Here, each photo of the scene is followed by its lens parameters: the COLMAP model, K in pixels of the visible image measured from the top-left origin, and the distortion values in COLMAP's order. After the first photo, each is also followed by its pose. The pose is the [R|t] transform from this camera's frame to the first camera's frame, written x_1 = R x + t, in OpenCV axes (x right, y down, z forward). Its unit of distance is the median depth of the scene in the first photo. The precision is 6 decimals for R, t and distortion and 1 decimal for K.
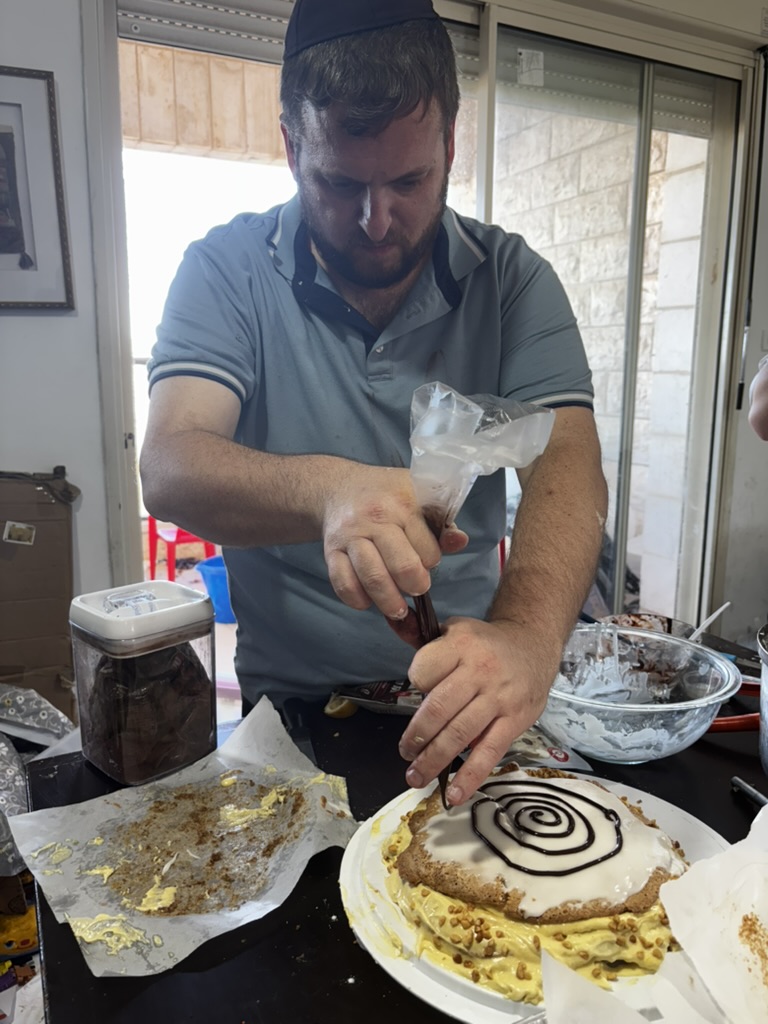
lens RADIAL K [[769.1, 0, 386.5], [0, 769.1, 530.3], [0, 0, 1]] dist [-0.003520, 0.001137]
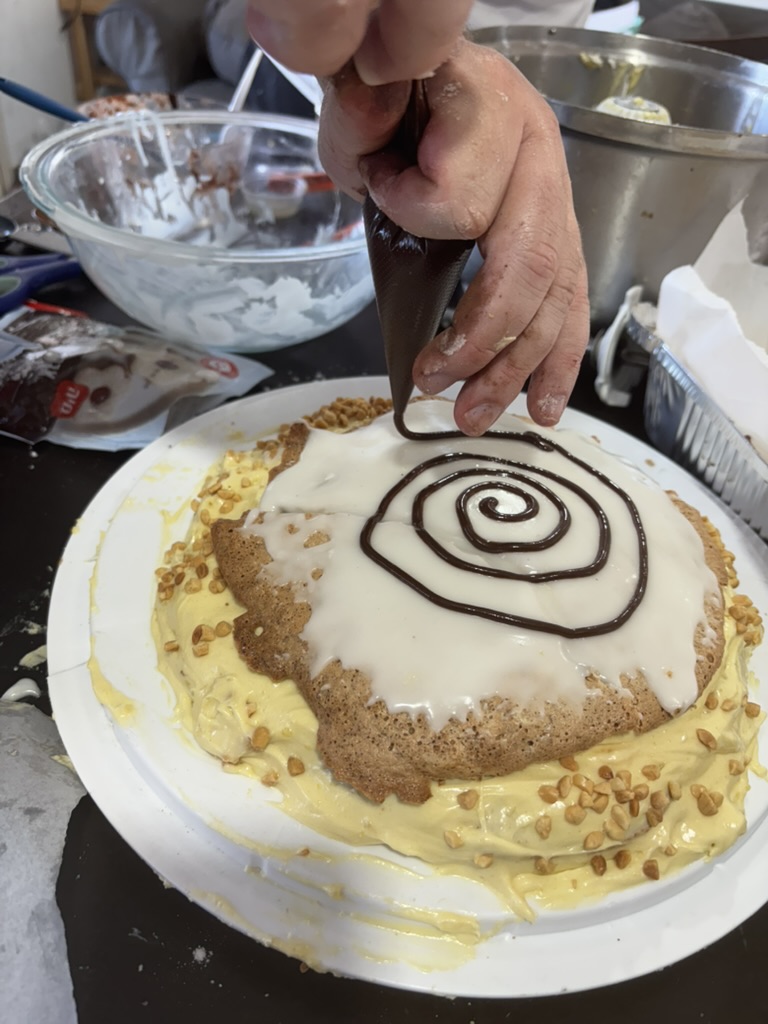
lens RADIAL K [[769.1, 0, 386.5], [0, 769.1, 530.3], [0, 0, 1]] dist [-0.003520, 0.001137]
pose [[0.612170, -0.486157, 0.623618, -0.157693], [0.059500, 0.814750, 0.576751, 0.102930], [-0.788485, -0.315965, 0.527692, 0.816199]]
